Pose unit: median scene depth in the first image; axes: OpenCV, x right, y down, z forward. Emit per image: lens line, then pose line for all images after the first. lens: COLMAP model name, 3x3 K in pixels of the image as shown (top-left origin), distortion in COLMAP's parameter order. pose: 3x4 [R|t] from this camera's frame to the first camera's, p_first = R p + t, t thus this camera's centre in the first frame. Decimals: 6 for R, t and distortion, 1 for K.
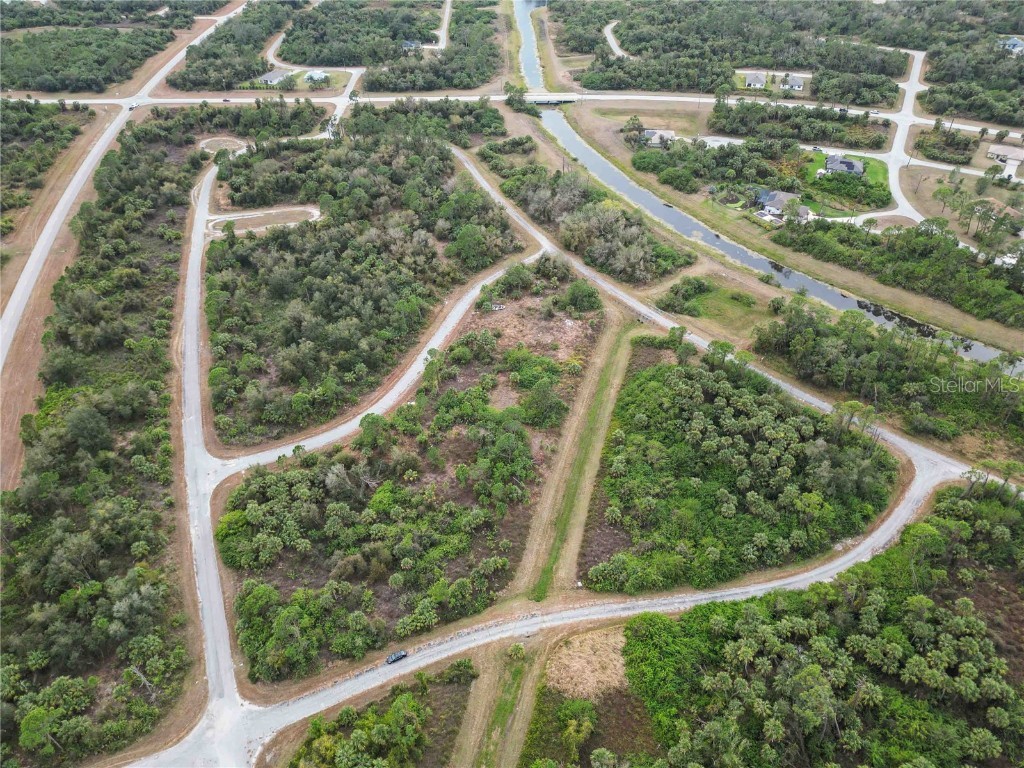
lens RADIAL K [[716.5, 0, 514.6], [0, 716.5, 382.6], [0, 0, 1]] dist [0.077007, -0.074587]
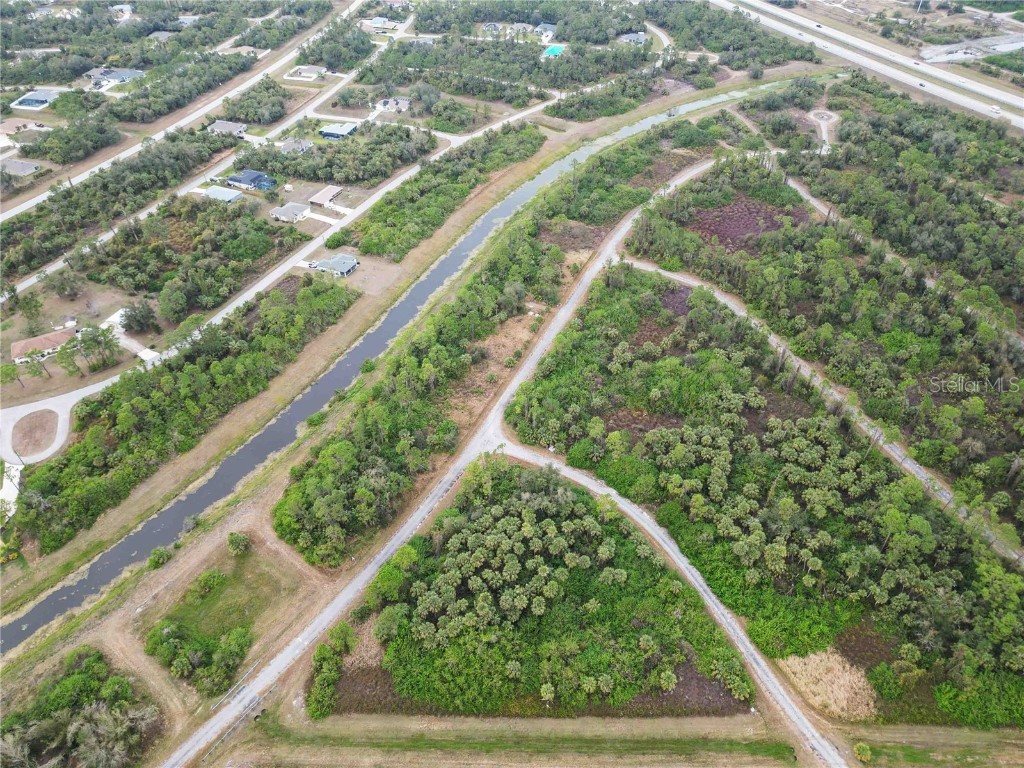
lens RADIAL K [[716.5, 0, 514.6], [0, 716.5, 382.6], [0, 0, 1]] dist [0.077007, -0.074587]
pose [[-0.264048, -0.621986, 0.737165, -0.184133], [0.616800, 0.478691, 0.624831, -0.498189], [-0.741510, 0.619669, 0.257243, 0.475674]]
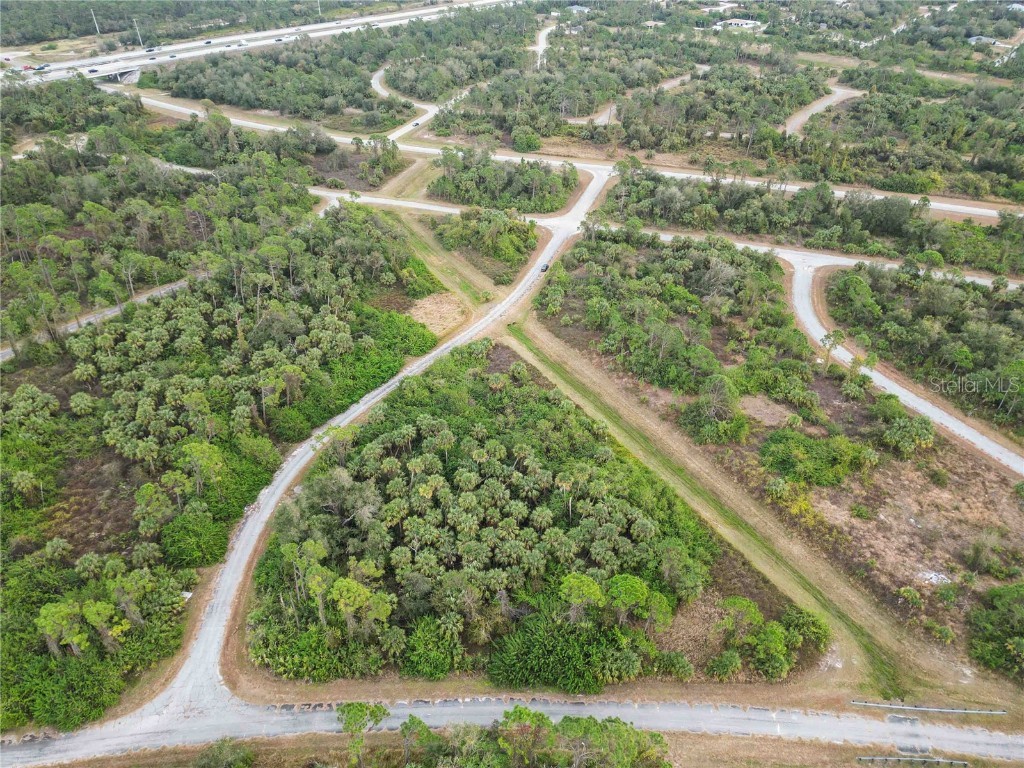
lens RADIAL K [[716.5, 0, 514.6], [0, 716.5, 382.6], [0, 0, 1]] dist [0.077007, -0.074587]
pose [[-0.686453, 0.419653, -0.593864, 0.489985], [-0.459606, 0.382482, 0.801542, -0.384573], [0.563512, 0.823164, -0.069681, 0.763188]]
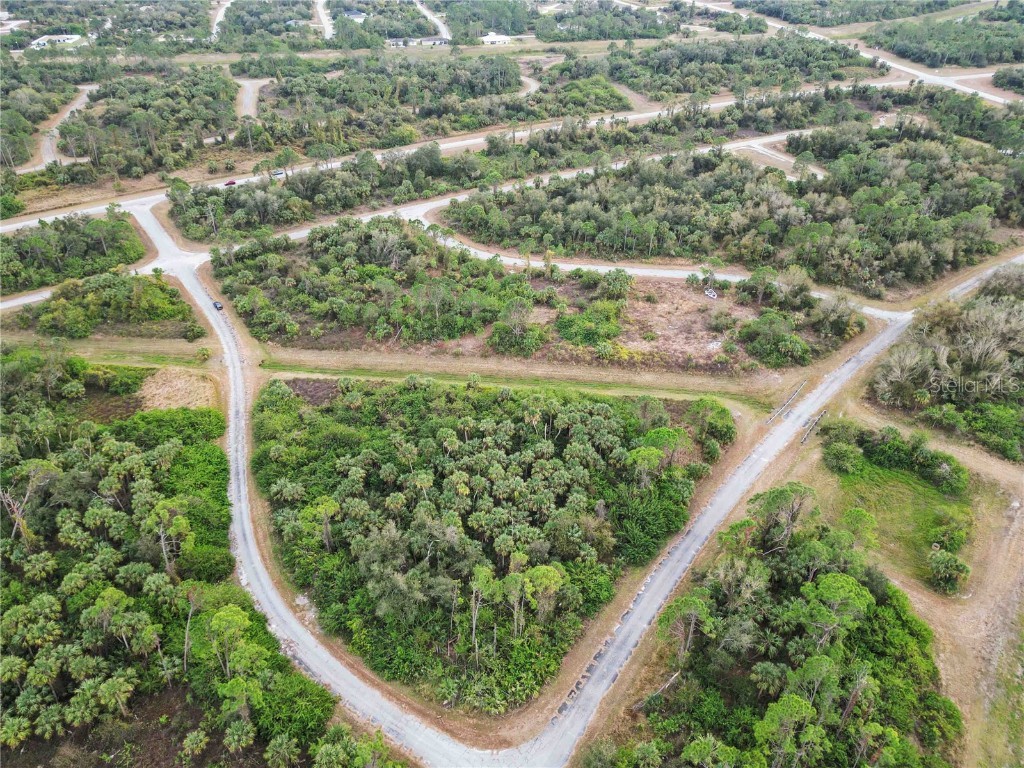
lens RADIAL K [[716.5, 0, 514.6], [0, 716.5, 382.6], [0, 0, 1]] dist [0.077007, -0.074587]
pose [[0.169896, 0.566302, -0.806497, 0.628418], [-0.622792, 0.695945, 0.357479, -0.187285], [0.763719, 0.441546, 0.470926, 0.524880]]
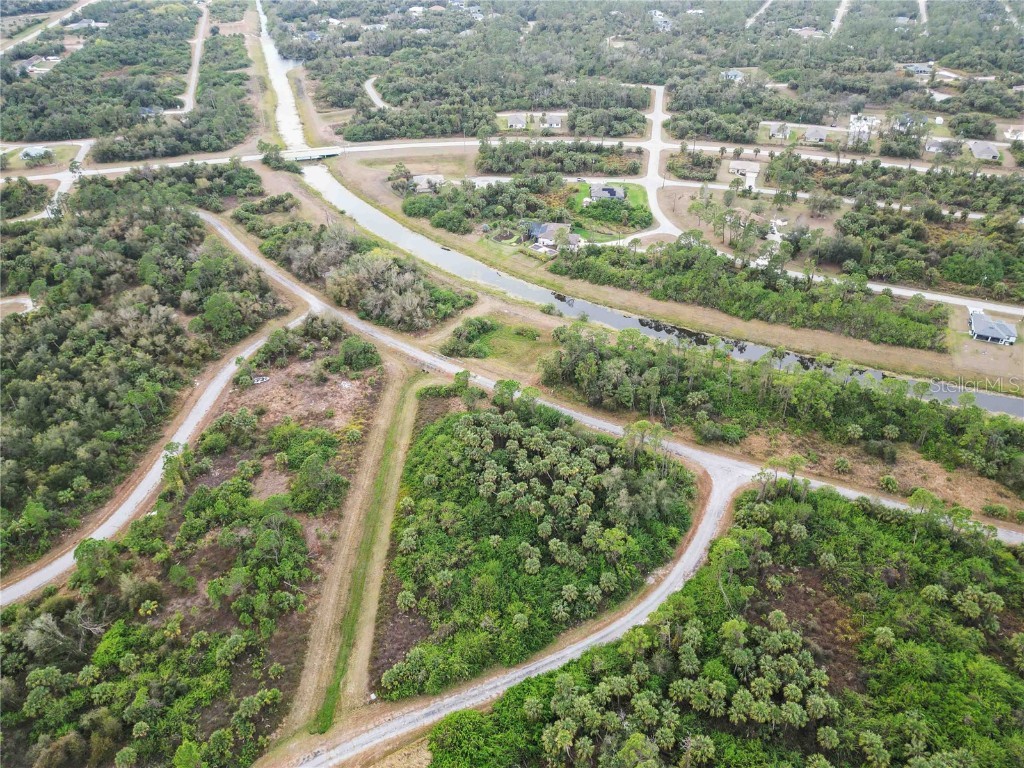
lens RADIAL K [[716.5, 0, 514.6], [0, 716.5, 382.6], [0, 0, 1]] dist [0.077007, -0.074587]
pose [[0.962097, -0.156508, 0.223327, 0.078064], [0.172464, 0.983551, -0.053707, -0.001962], [-0.211247, 0.090187, 0.973263, 0.080485]]
